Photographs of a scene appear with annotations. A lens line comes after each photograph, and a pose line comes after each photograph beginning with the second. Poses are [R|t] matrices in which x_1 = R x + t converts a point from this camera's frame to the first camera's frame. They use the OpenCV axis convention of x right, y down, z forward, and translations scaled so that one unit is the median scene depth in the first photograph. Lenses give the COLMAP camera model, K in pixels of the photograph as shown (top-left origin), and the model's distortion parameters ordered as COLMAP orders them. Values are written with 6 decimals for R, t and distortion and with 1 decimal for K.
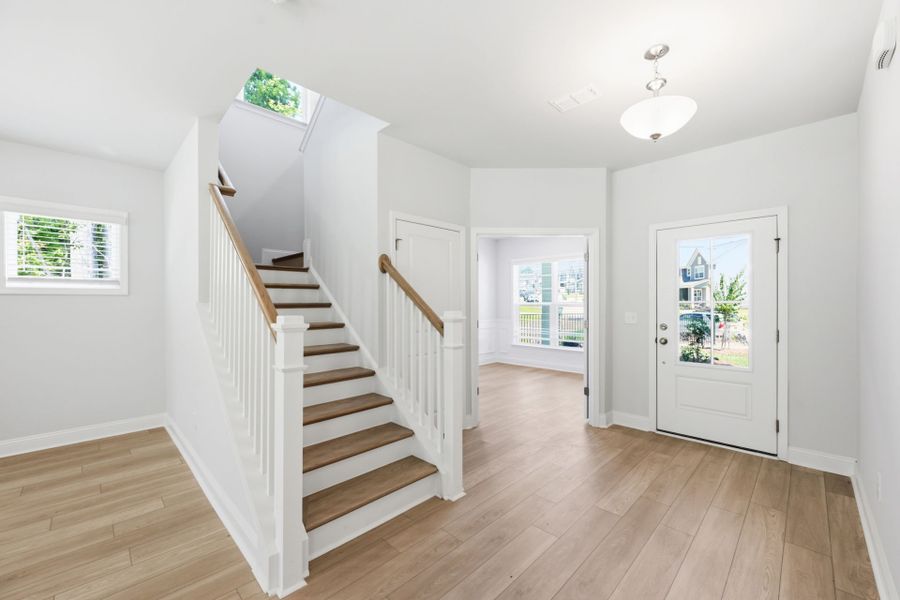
lens RADIAL K [[358.9, 0, 452.2], [0, 358.9, 305.2], [0, 0, 1]] dist [-0.000458, 0.000097]
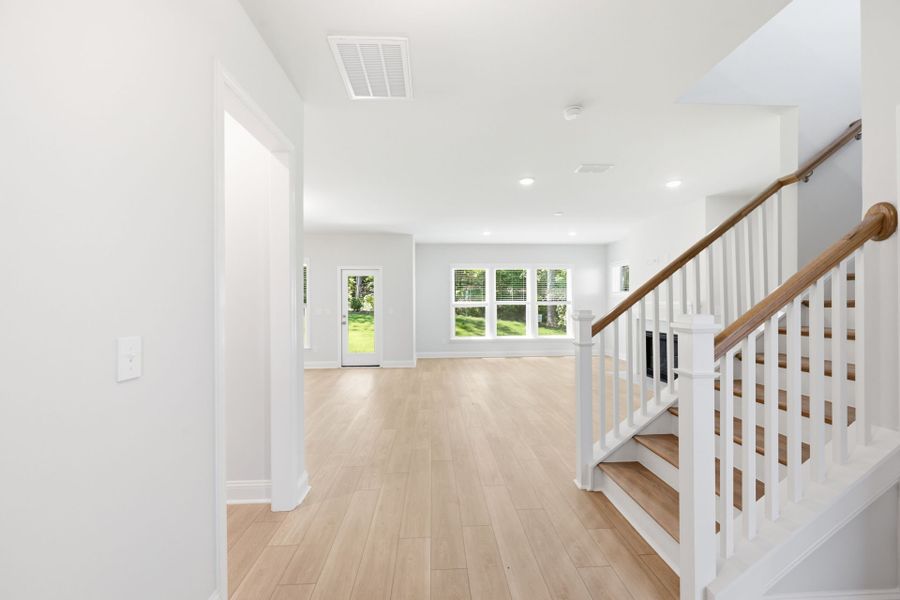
lens RADIAL K [[353.8, 0, 452.1], [0, 353.8, 303.4], [0, 0, 1]] dist [0.000846, 0.000130]
pose [[-0.666971, 0.009223, -0.745026, 0.684849], [0.002620, 0.999946, 0.010034, -0.009744], [0.745079, 0.004741, -0.666960, 1.036923]]
